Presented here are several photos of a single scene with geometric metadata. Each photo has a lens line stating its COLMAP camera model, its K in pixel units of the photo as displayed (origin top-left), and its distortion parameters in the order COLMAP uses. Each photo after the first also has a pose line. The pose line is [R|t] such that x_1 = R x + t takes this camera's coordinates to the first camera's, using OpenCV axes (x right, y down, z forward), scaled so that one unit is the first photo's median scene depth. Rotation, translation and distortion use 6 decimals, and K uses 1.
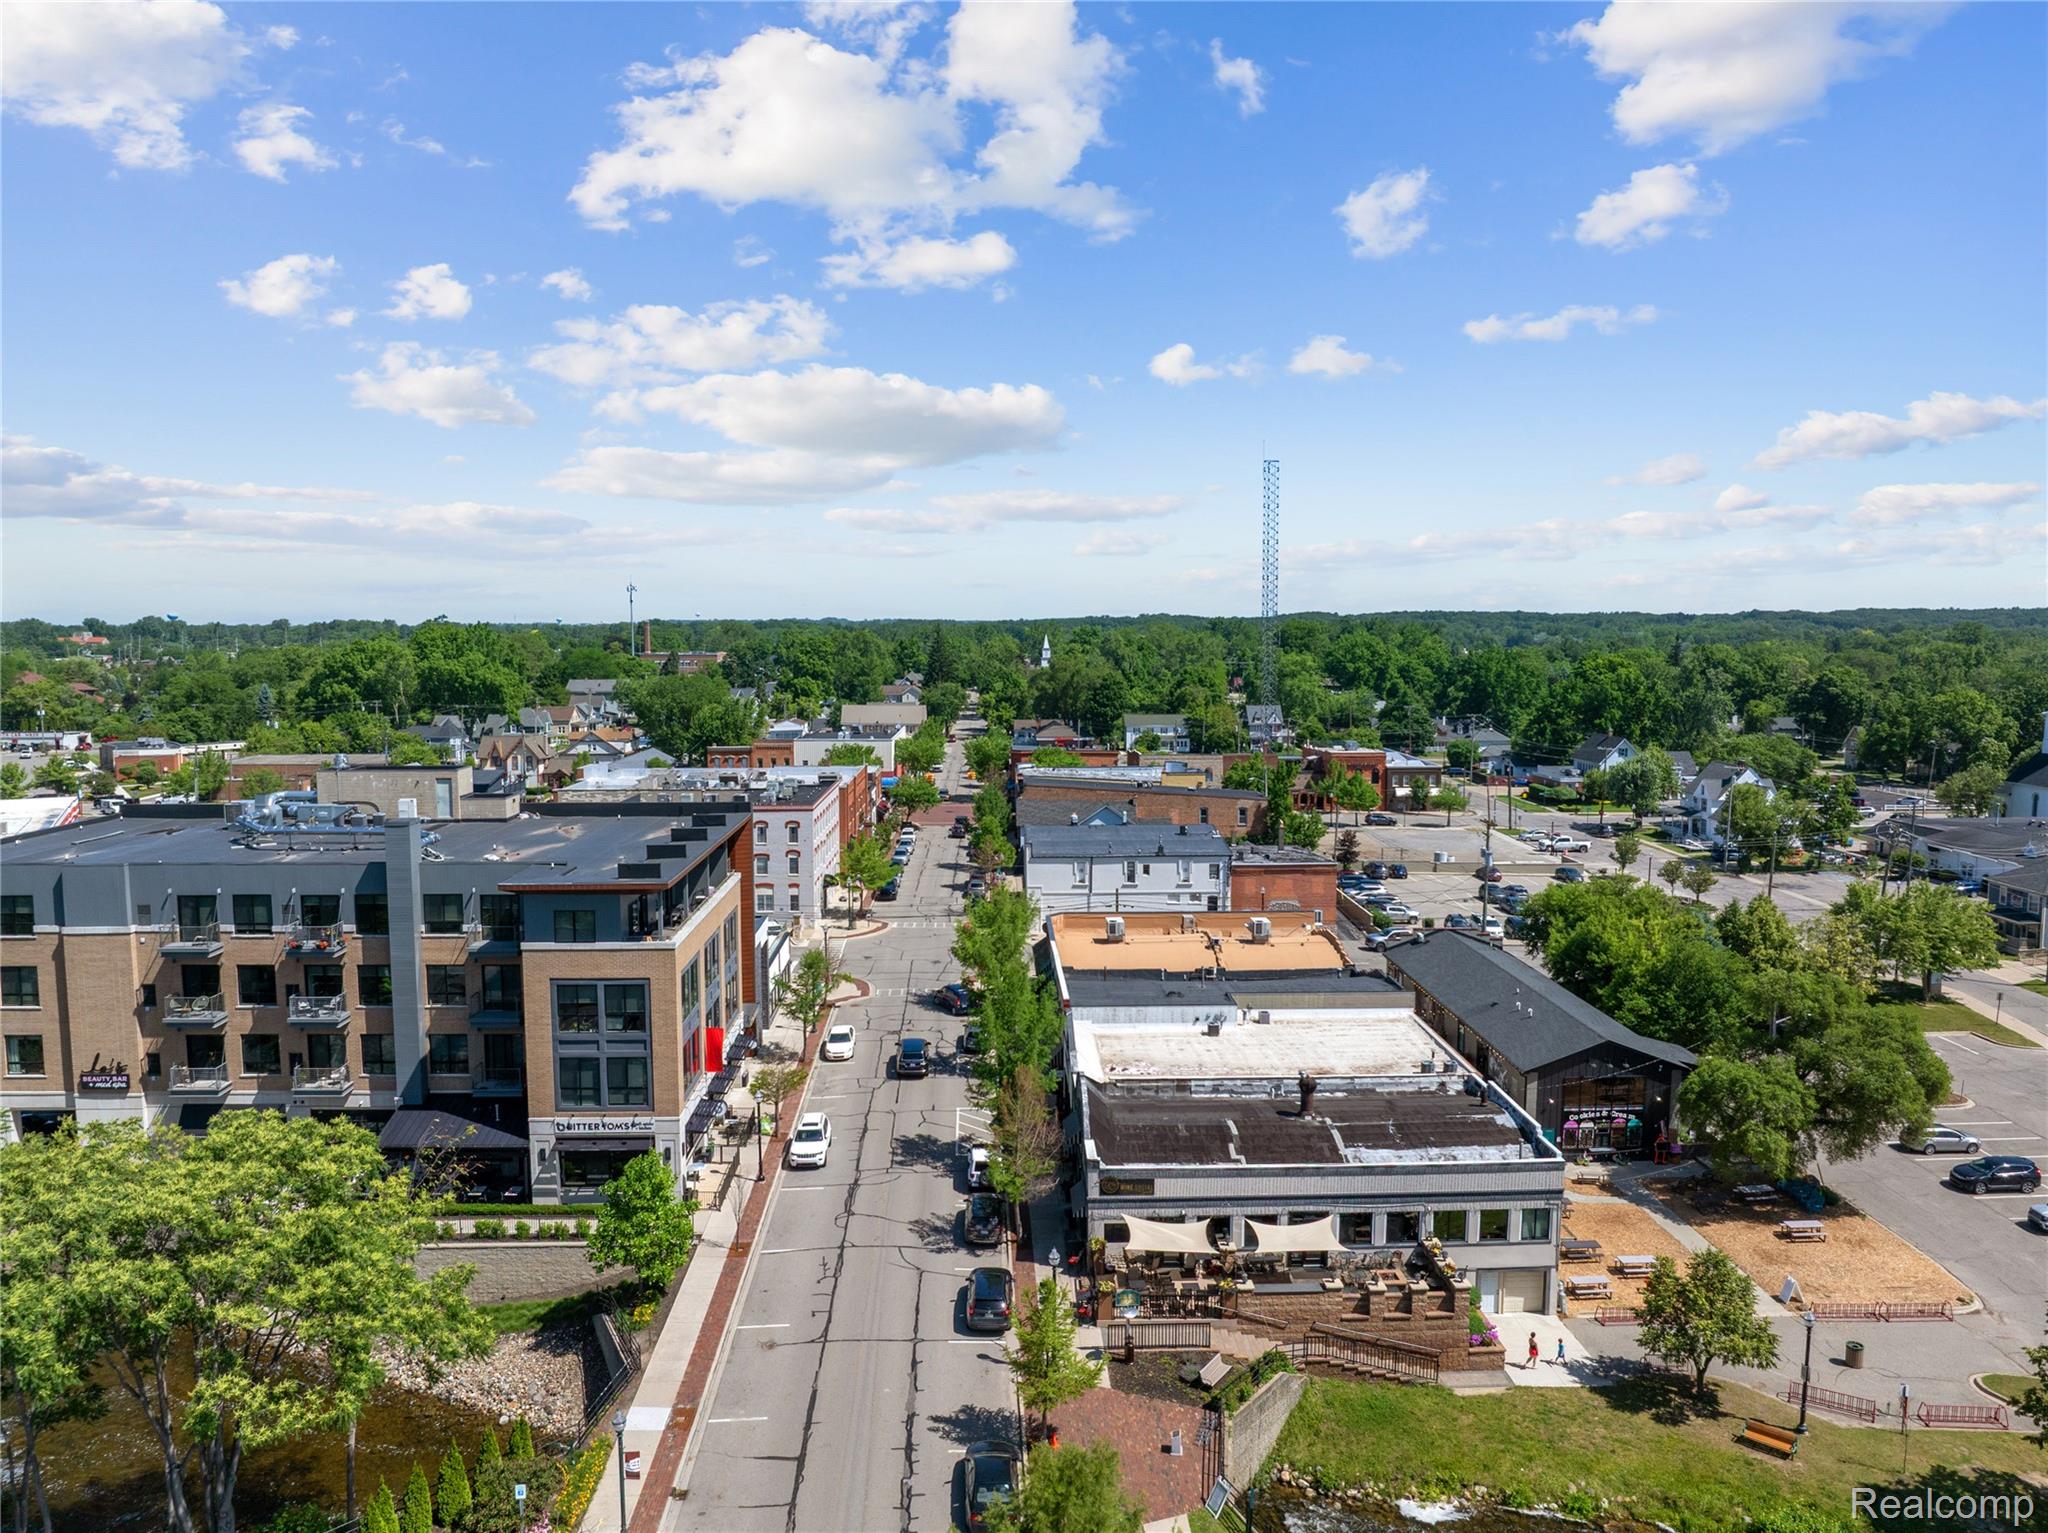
lens RADIAL K [[1445.0, 0, 1029.4], [0, 1445.0, 746.8], [0, 0, 1]] dist [-0.042464, 0.001246]
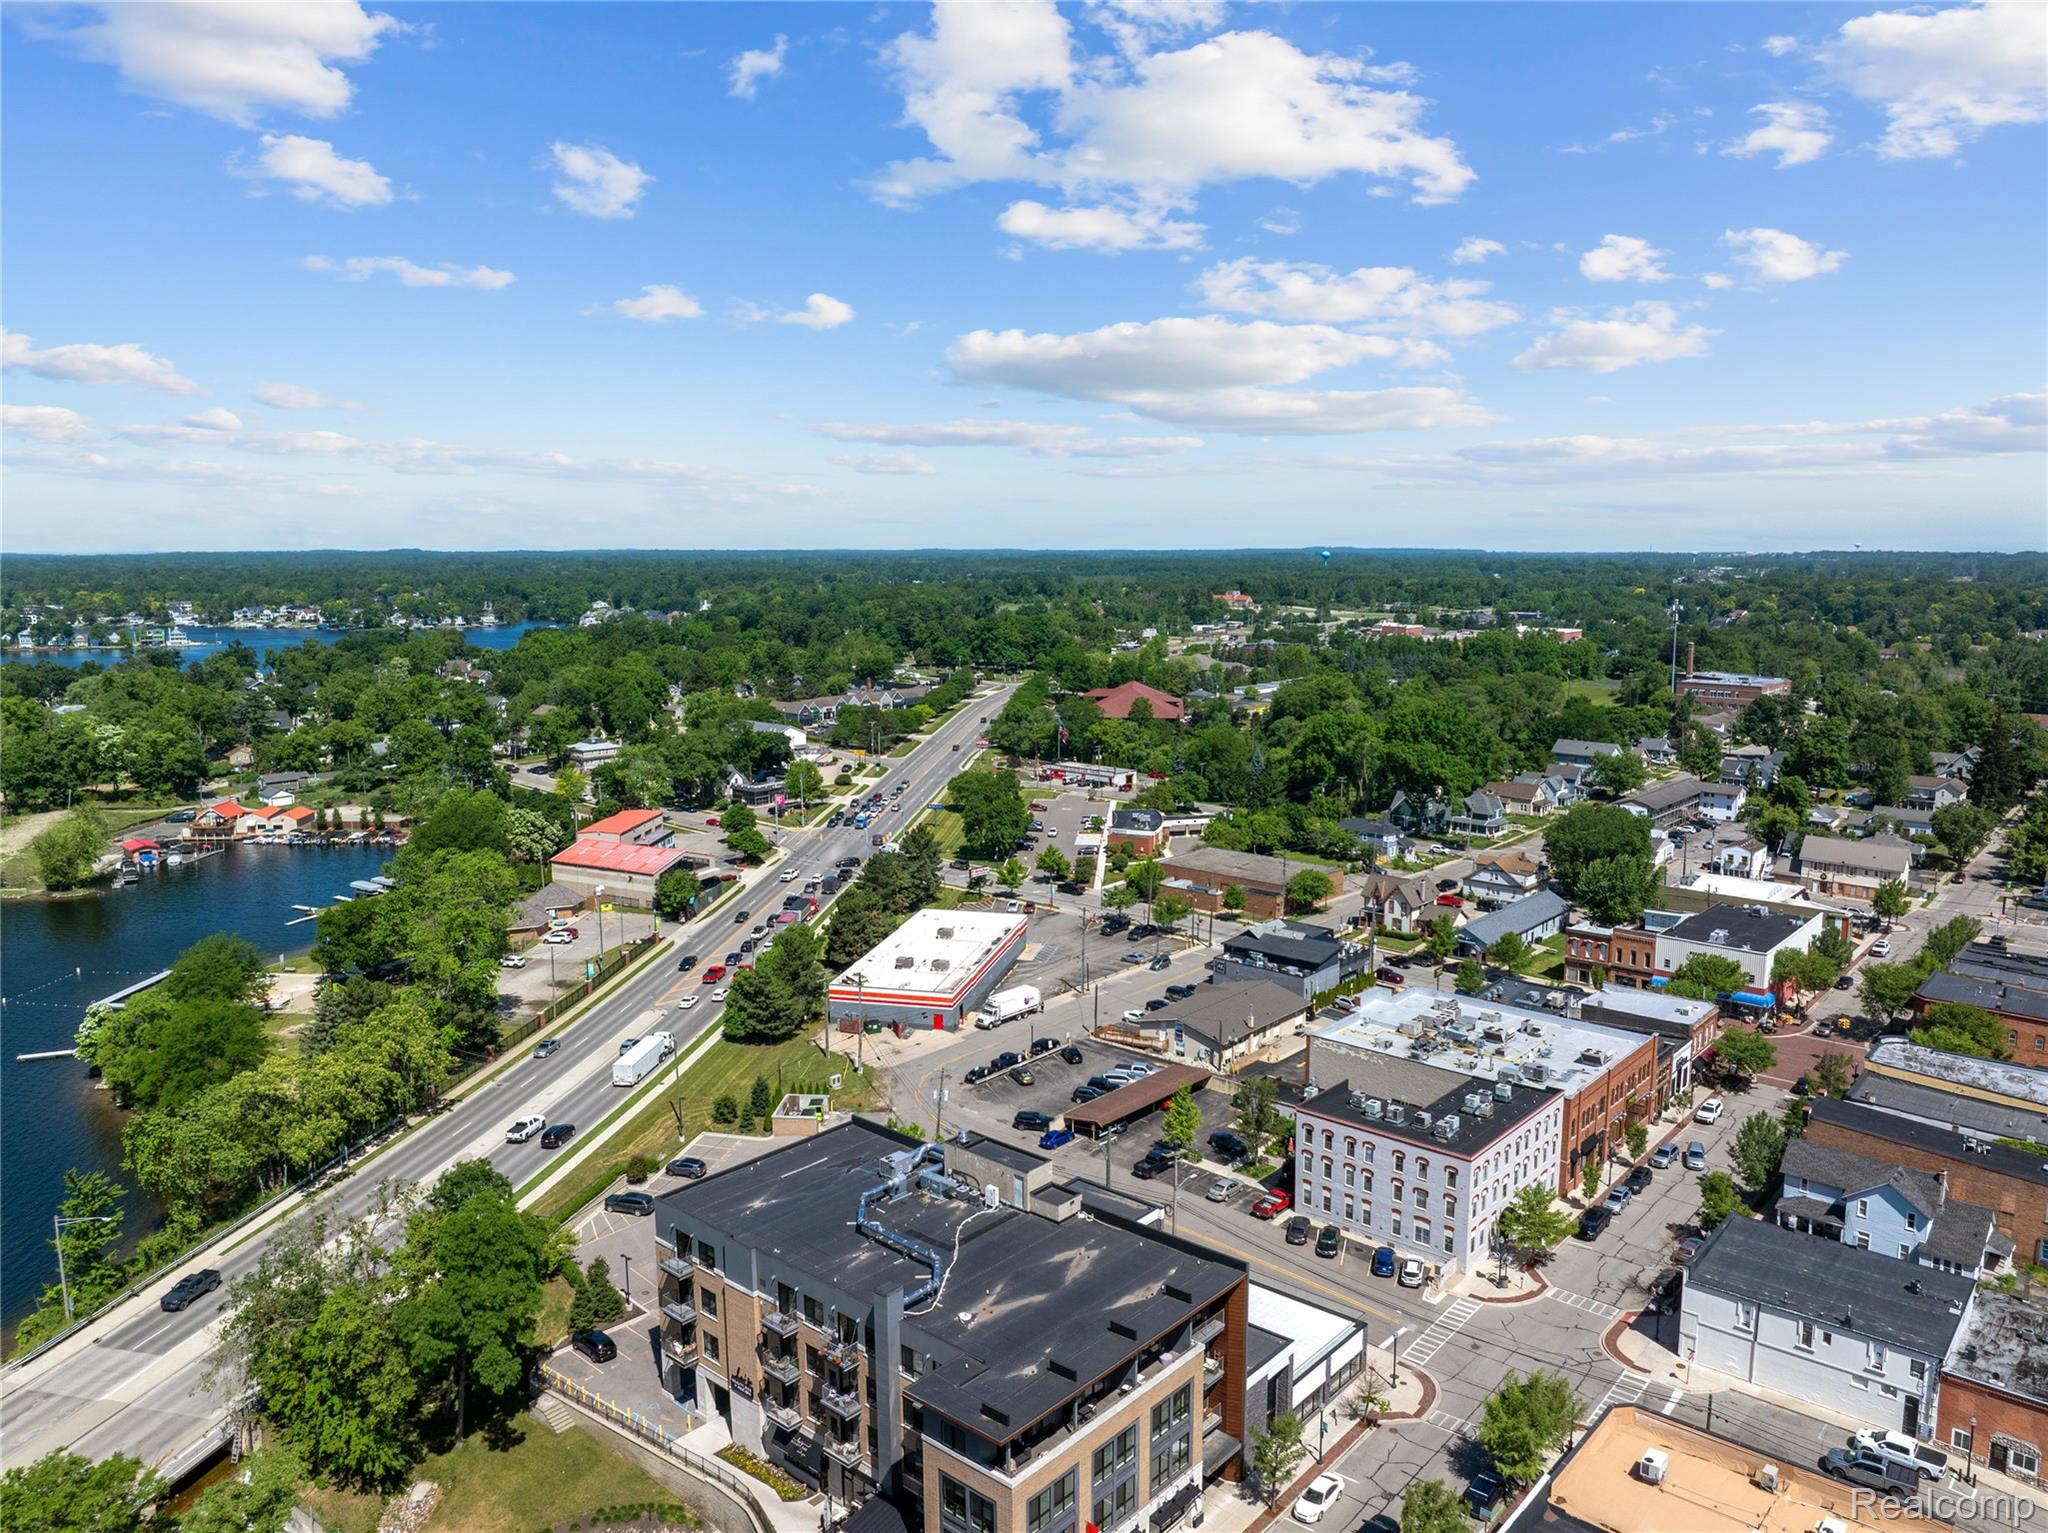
lens RADIAL K [[1445.0, 0, 1029.4], [0, 1445.0, 746.8], [0, 0, 1]] dist [-0.042464, 0.001246]
pose [[0.735126, 0.086786, -0.672353, 0.262519], [-0.057427, 0.996179, 0.065796, -0.285481], [0.675494, -0.009757, 0.737301, 0.074690]]
